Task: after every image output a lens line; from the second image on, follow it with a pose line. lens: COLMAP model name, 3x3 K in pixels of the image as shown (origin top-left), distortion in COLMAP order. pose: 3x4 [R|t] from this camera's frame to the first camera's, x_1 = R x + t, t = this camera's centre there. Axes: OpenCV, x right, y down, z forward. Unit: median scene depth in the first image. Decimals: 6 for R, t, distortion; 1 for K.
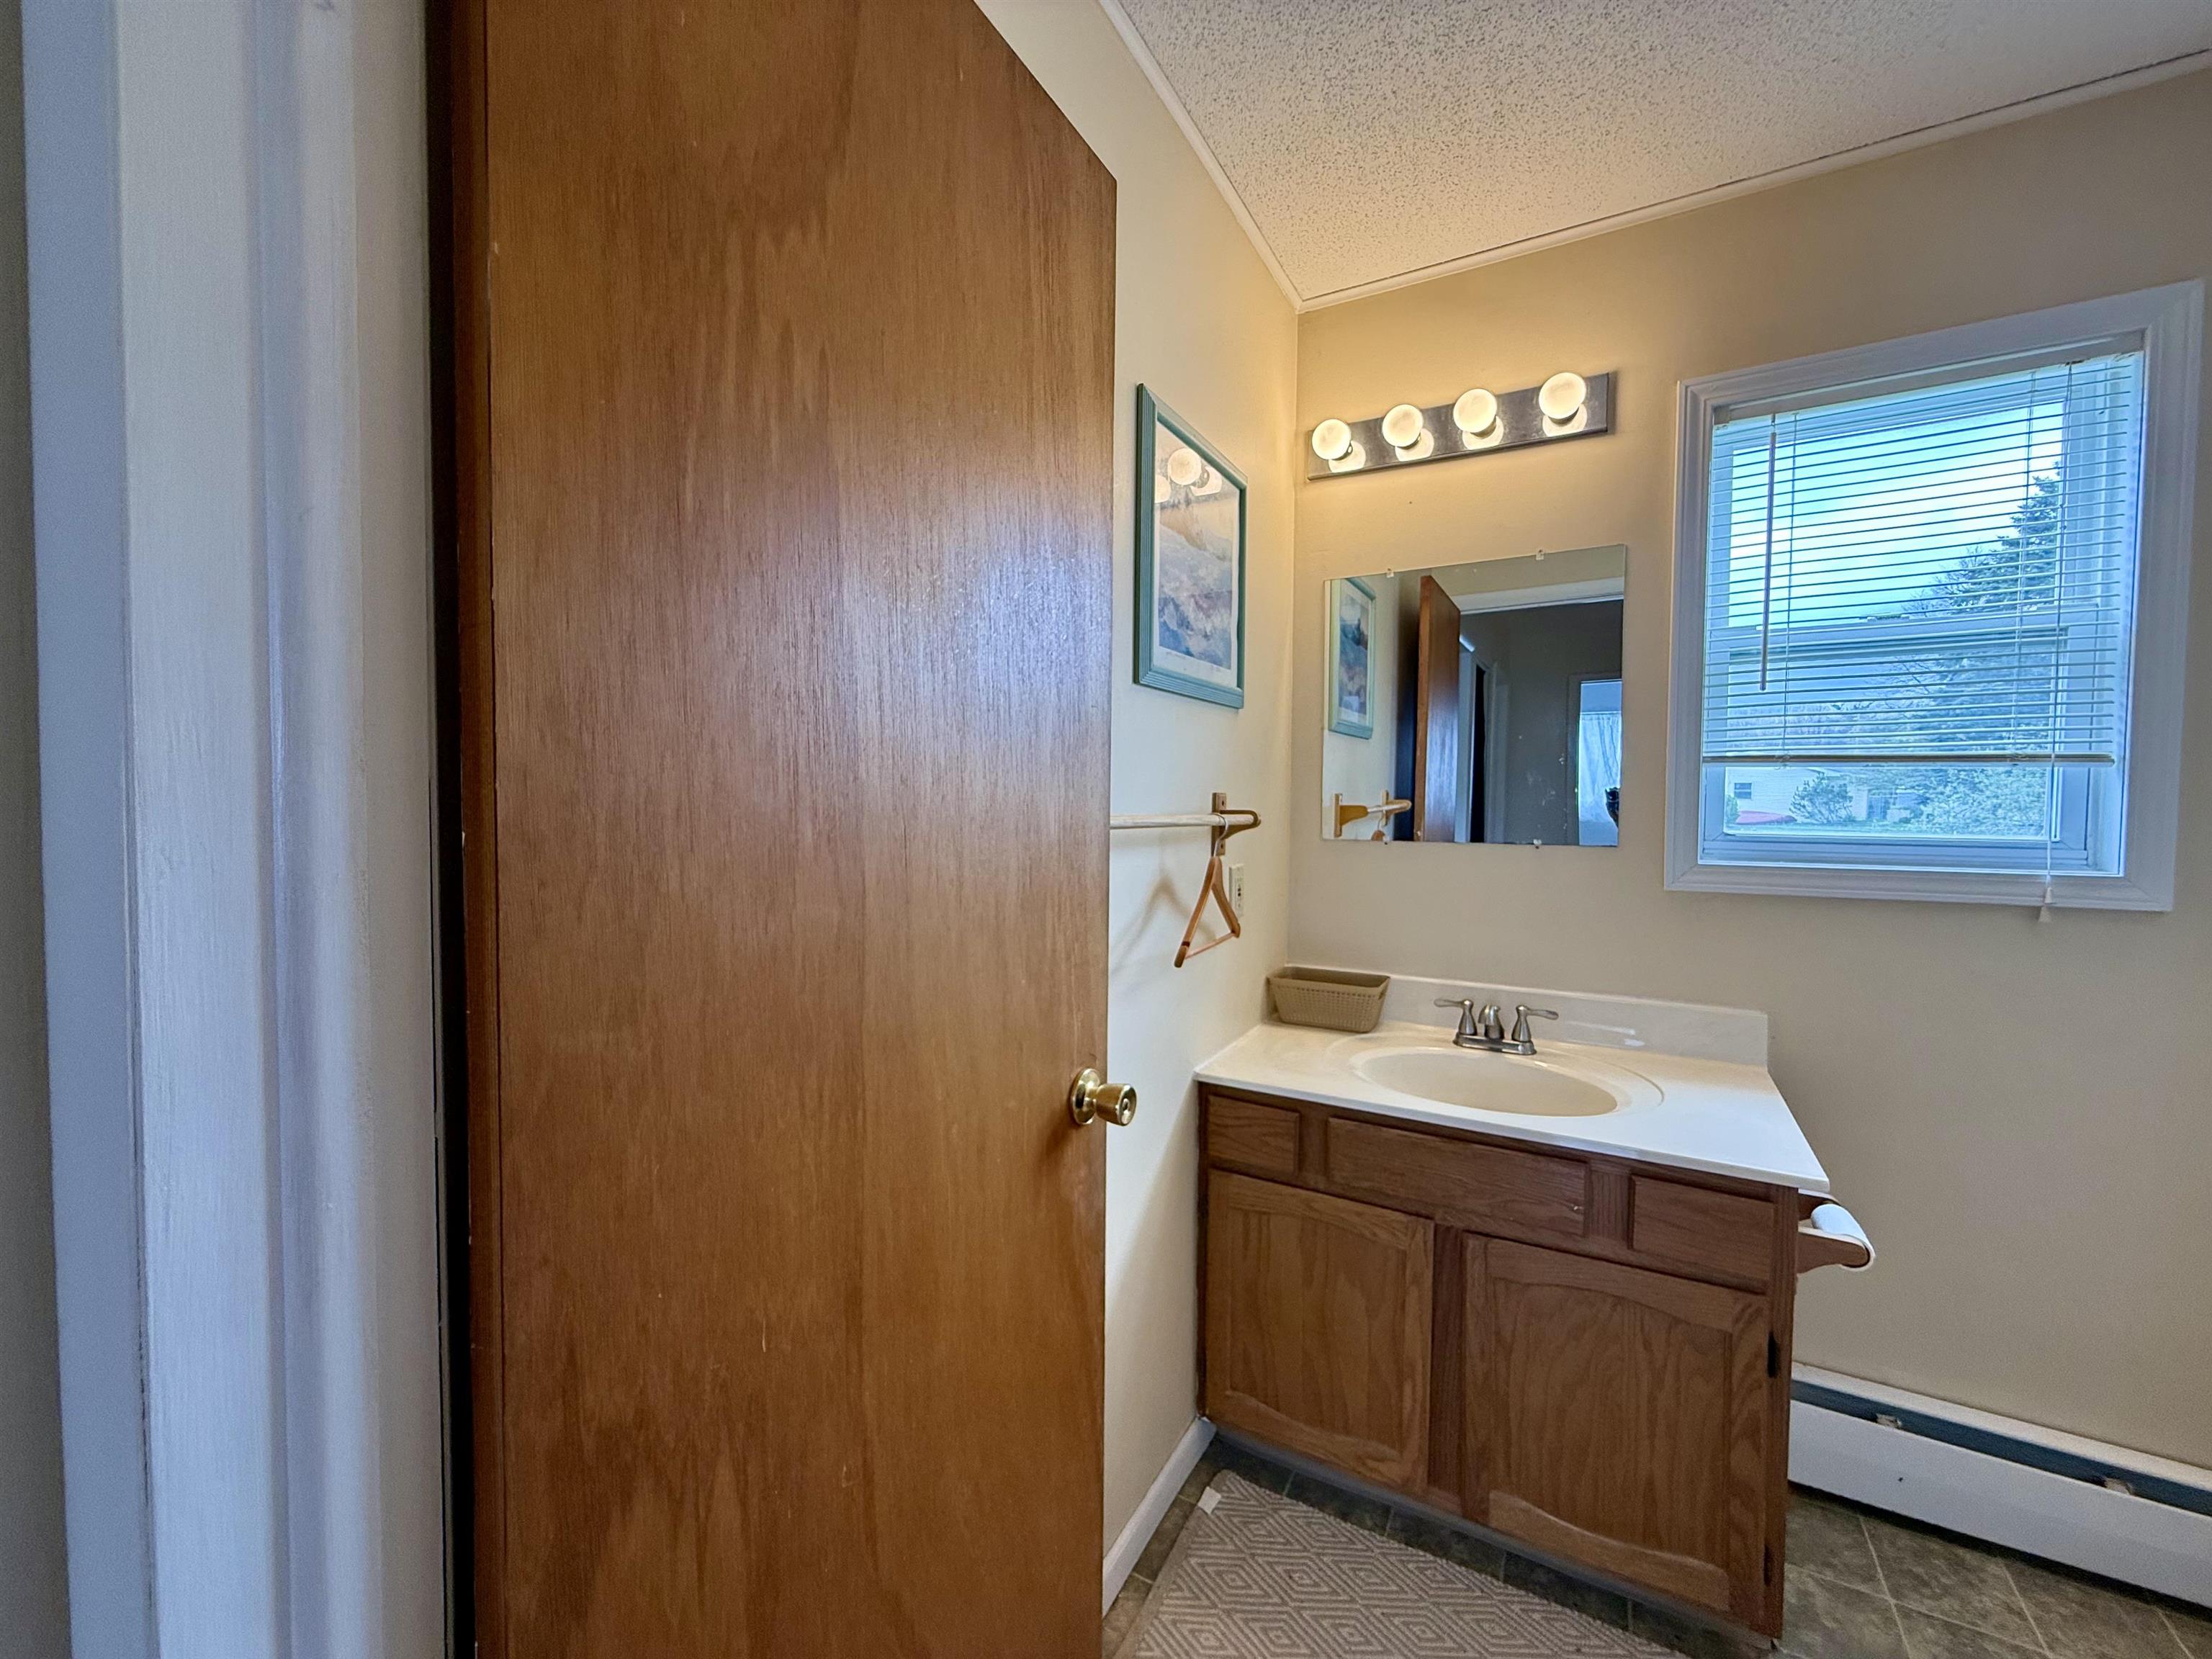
lens RADIAL K [[882.6, 0, 1088.9], [0, 882.6, 824.5], [0, 0, 1]] dist [-0.001080, 0.001182]
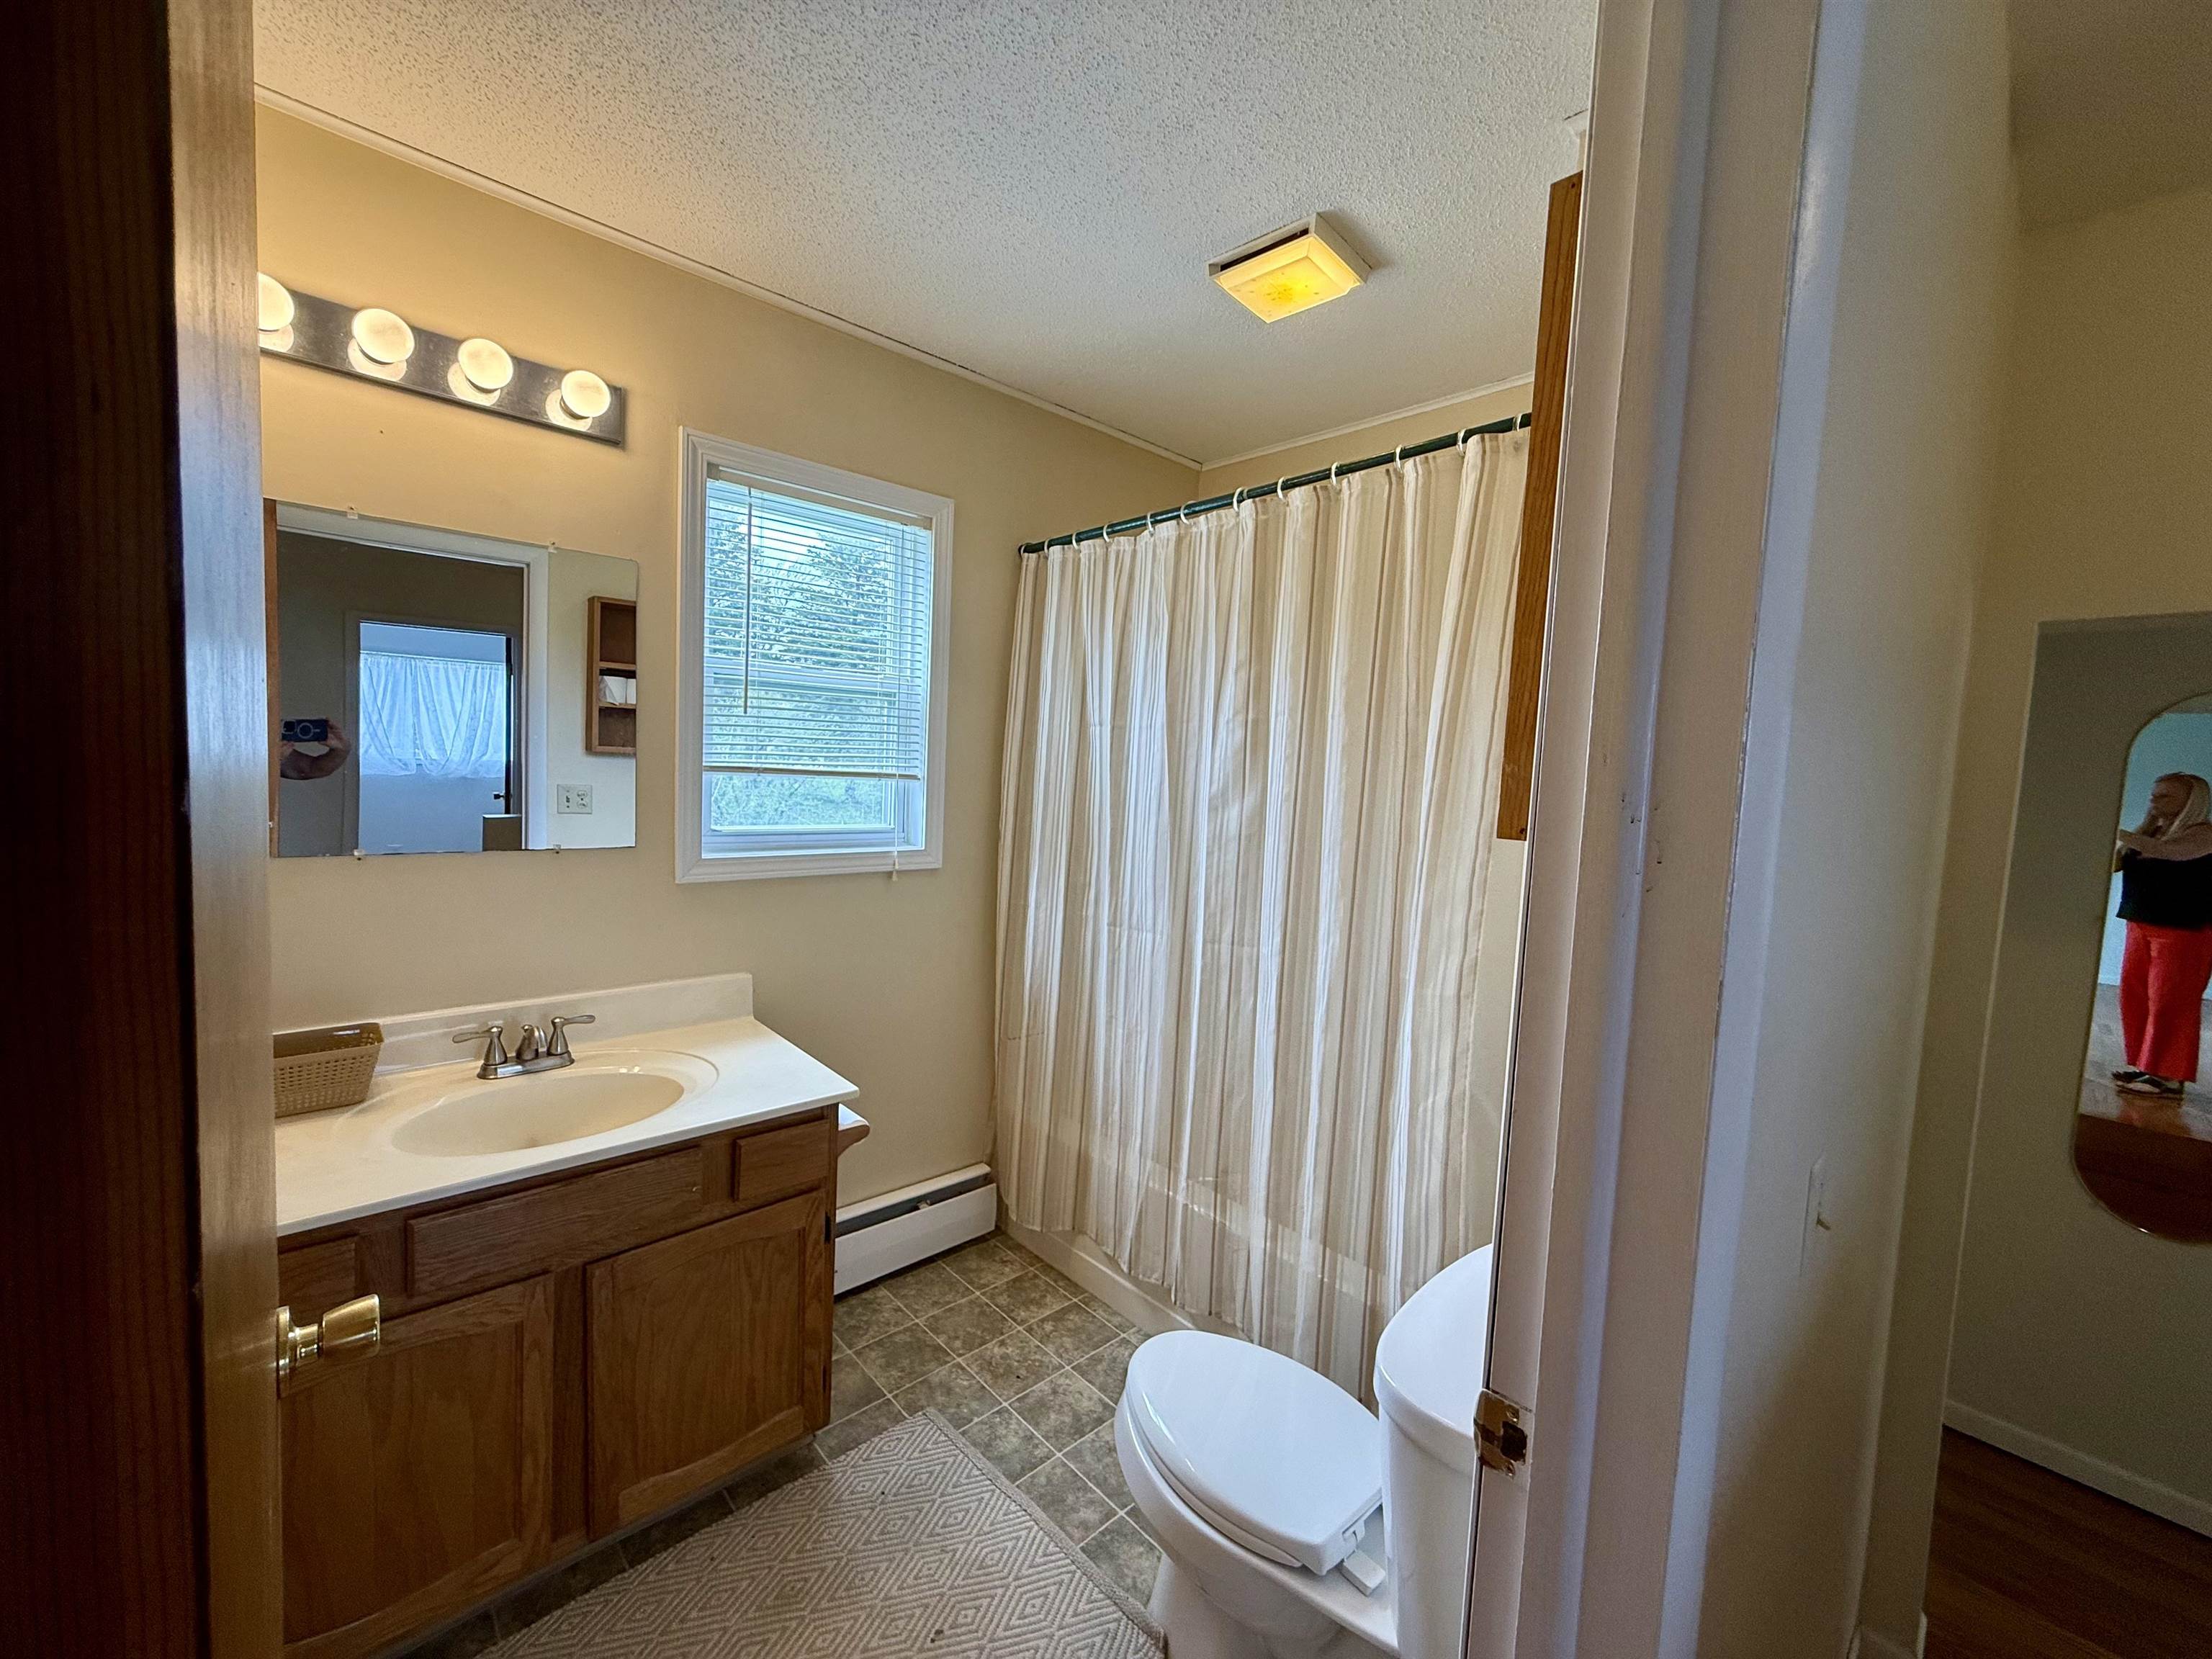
lens RADIAL K [[882.6, 0, 1107.8], [0, 882.6, 828.0], [0, 0, 1]] dist [-0.001080, 0.001182]
pose [[0.301190, -0.060839, 0.951621, -0.291188], [-0.010002, 0.997706, 0.066950, -0.090734], [-0.953512, -0.029683, 0.299891, 0.164588]]
